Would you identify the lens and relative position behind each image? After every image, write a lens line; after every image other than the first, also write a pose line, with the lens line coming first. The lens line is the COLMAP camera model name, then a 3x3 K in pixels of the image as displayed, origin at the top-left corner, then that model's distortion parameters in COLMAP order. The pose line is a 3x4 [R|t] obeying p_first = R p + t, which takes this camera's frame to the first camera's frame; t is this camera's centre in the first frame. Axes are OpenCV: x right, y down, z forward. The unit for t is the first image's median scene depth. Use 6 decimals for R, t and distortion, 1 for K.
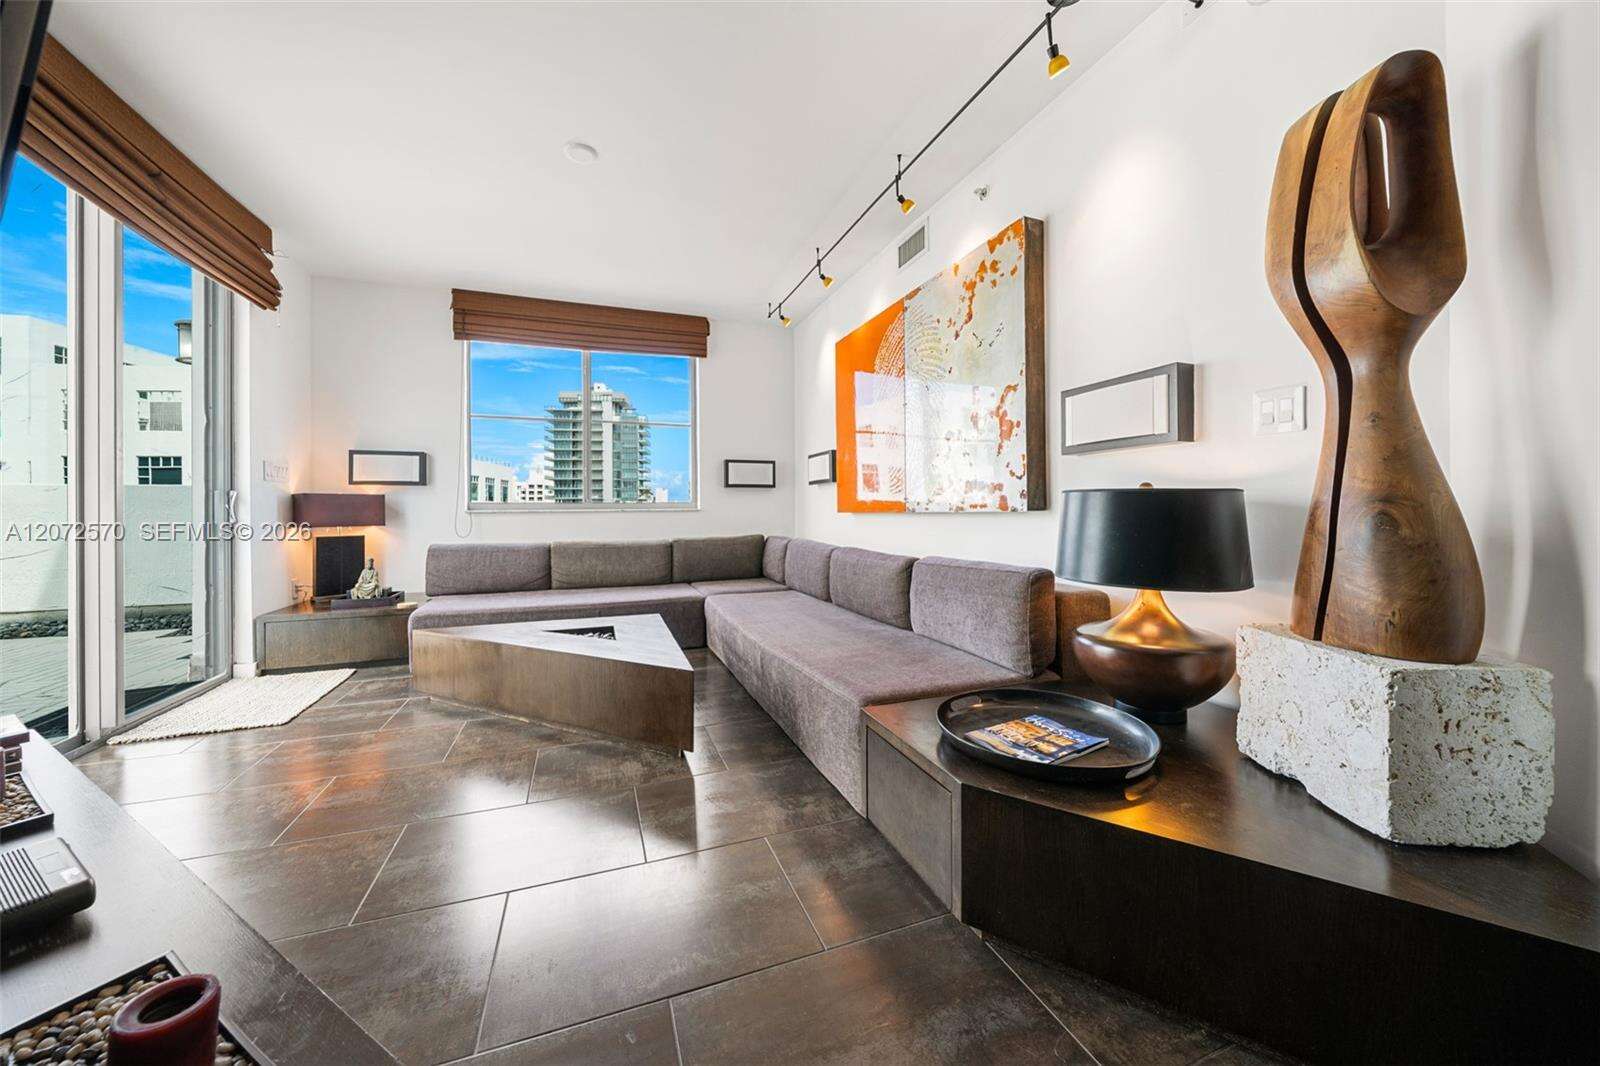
lens RADIAL K [[559.8, 0, 793.4], [0, 559.8, 511.0], [0, 0, 1]] dist [-0.001618, -0.000188]
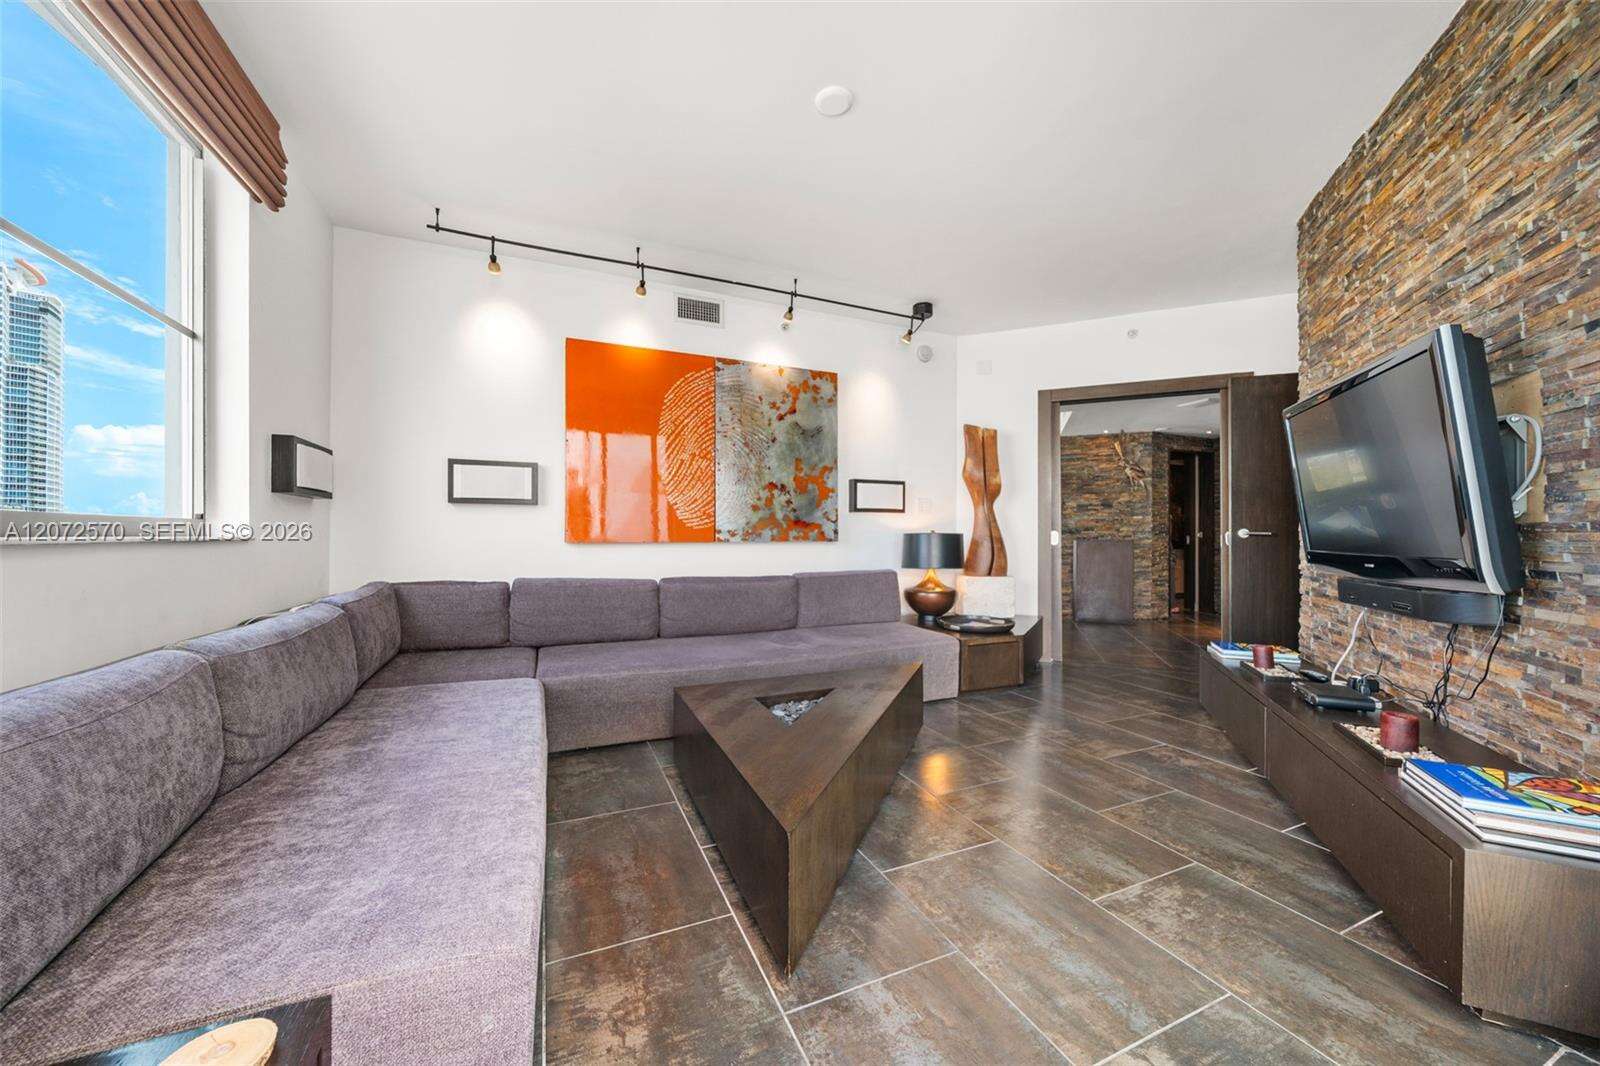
lens RADIAL K [[559.8, 0, 798.3], [0, 559.8, 539.0], [0, 0, 1]] dist [-0.001618, -0.000188]
pose [[-0.061081, 0.008000, 0.998101, -0.995545], [0.003811, 0.999962, -0.007782, 0.002827], [-0.998126, 0.003328, -0.061109, 0.927977]]
